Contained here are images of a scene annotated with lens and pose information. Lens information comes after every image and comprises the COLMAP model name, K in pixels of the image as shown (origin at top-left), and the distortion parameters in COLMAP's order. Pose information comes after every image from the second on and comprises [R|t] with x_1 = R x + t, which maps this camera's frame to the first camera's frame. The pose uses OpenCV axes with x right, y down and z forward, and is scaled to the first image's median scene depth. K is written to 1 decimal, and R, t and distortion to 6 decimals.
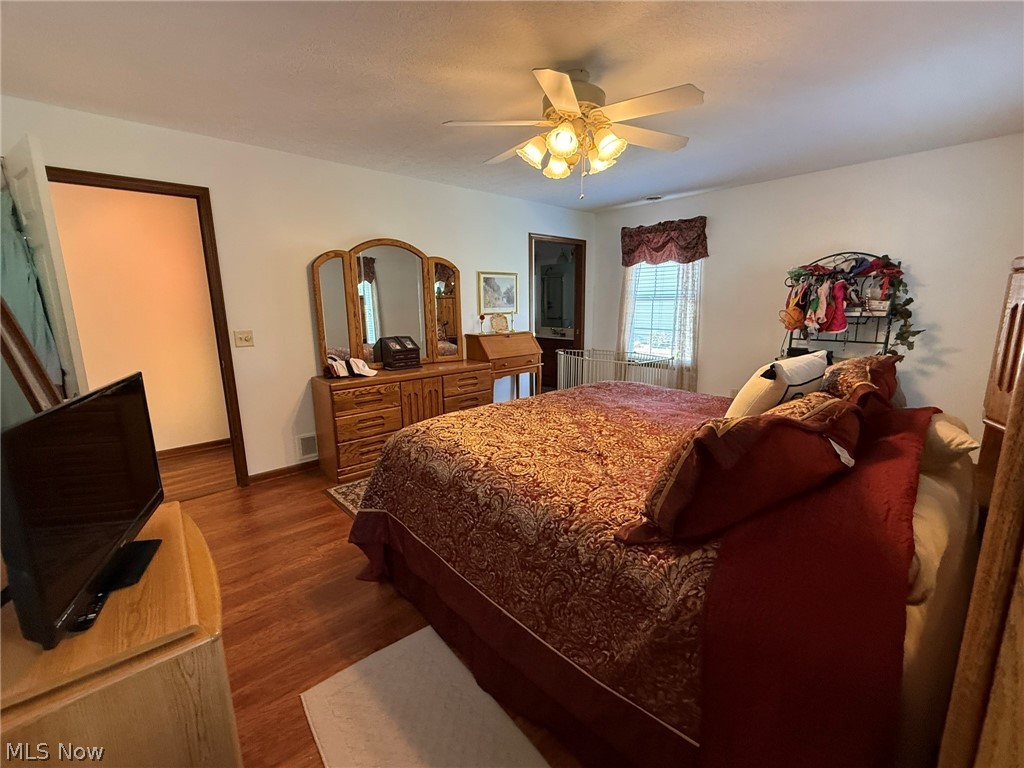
lens RADIAL K [[418.1, 0, 512.0], [0, 418.1, 384.0], [0, 0, 1]] dist [0.000154, -0.000196]
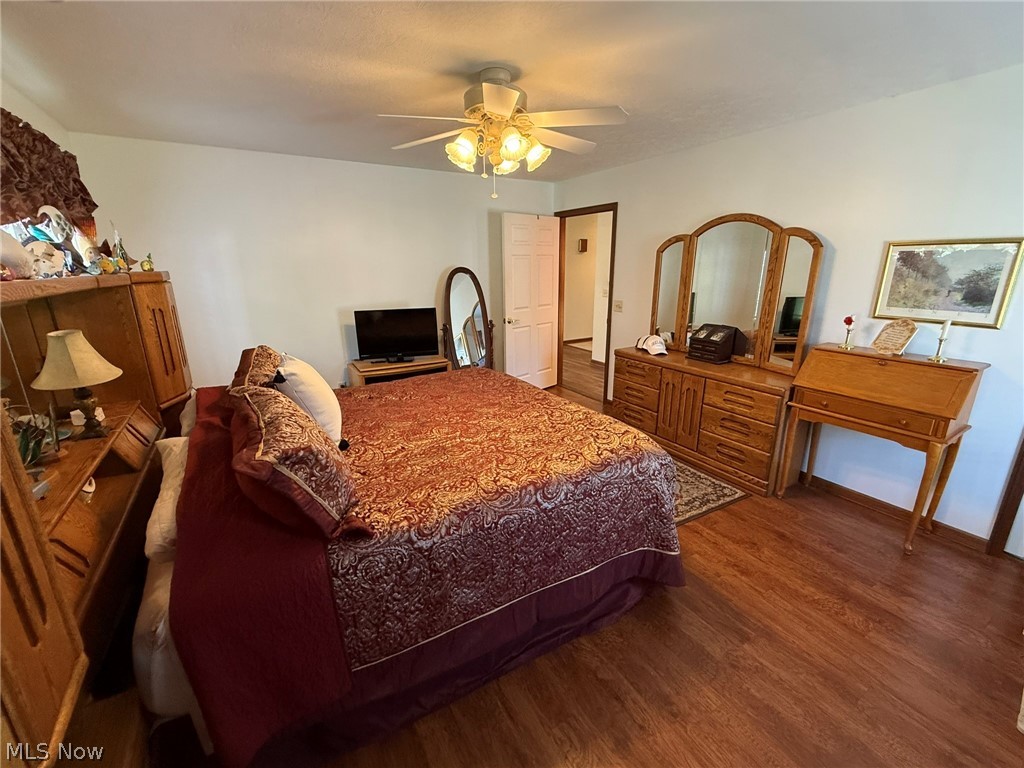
lens RADIAL K [[418.1, 0, 512.0], [0, 418.1, 384.0], [0, 0, 1]] dist [0.000154, -0.000196]
pose [[-0.167112, 0.278368, -0.945825, 0.717219], [-0.195497, 0.930912, 0.308520, -0.196314], [0.966362, 0.236463, -0.101147, 0.727469]]
